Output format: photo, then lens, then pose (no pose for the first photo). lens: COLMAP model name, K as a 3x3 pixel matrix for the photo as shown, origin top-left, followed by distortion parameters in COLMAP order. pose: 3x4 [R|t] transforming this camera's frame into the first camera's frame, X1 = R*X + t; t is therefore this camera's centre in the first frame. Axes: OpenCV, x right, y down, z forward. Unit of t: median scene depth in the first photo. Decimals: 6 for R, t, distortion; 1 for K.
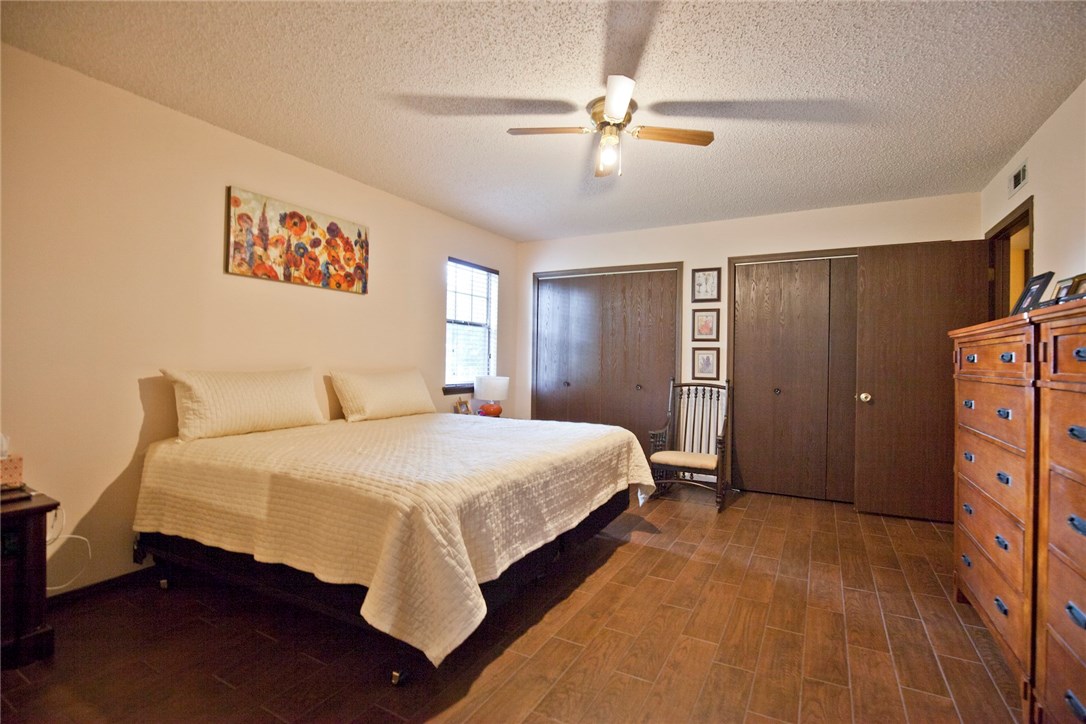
lens RADIAL K [[499.0, 0, 550.4], [0, 499.0, 362.3], [0, 0, 1]] dist [-0.026245, 0.002407]
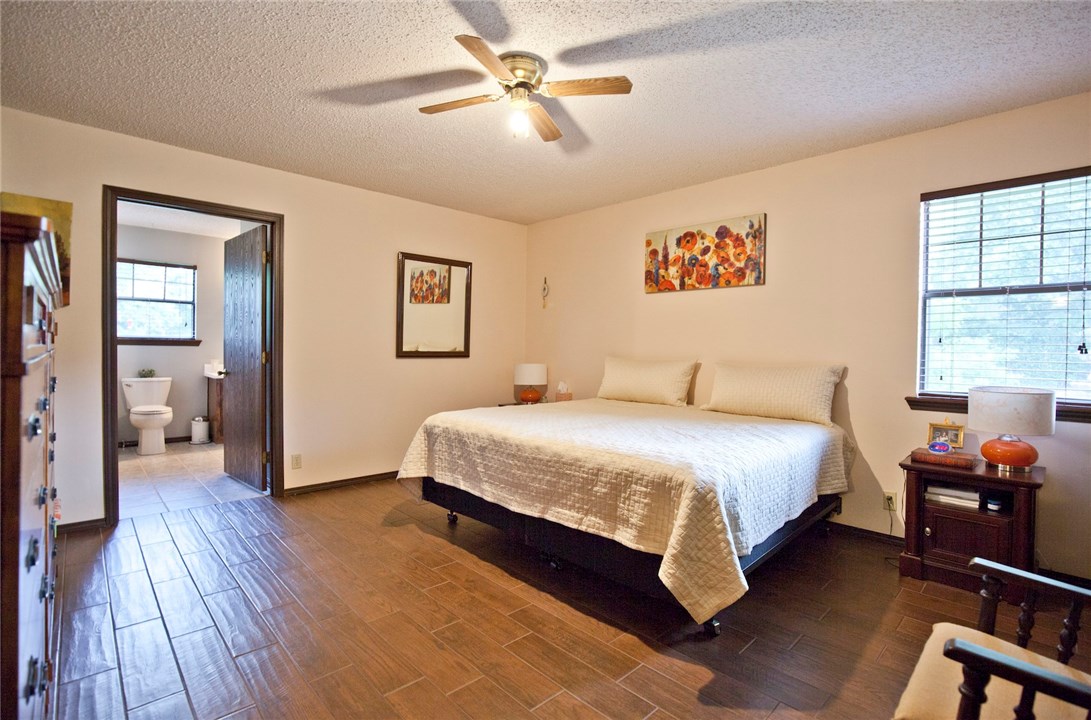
lens RADIAL K [[501.3, 0, 553.4], [0, 501.3, 353.1], [0, 0, 1]] dist [-0.026245, 0.002407]
pose [[-0.289027, -0.008807, -0.957280, 0.751755], [-0.022820, 0.999737, -0.002308, 0.007502], [0.957049, 0.021178, -0.289152, 1.025133]]
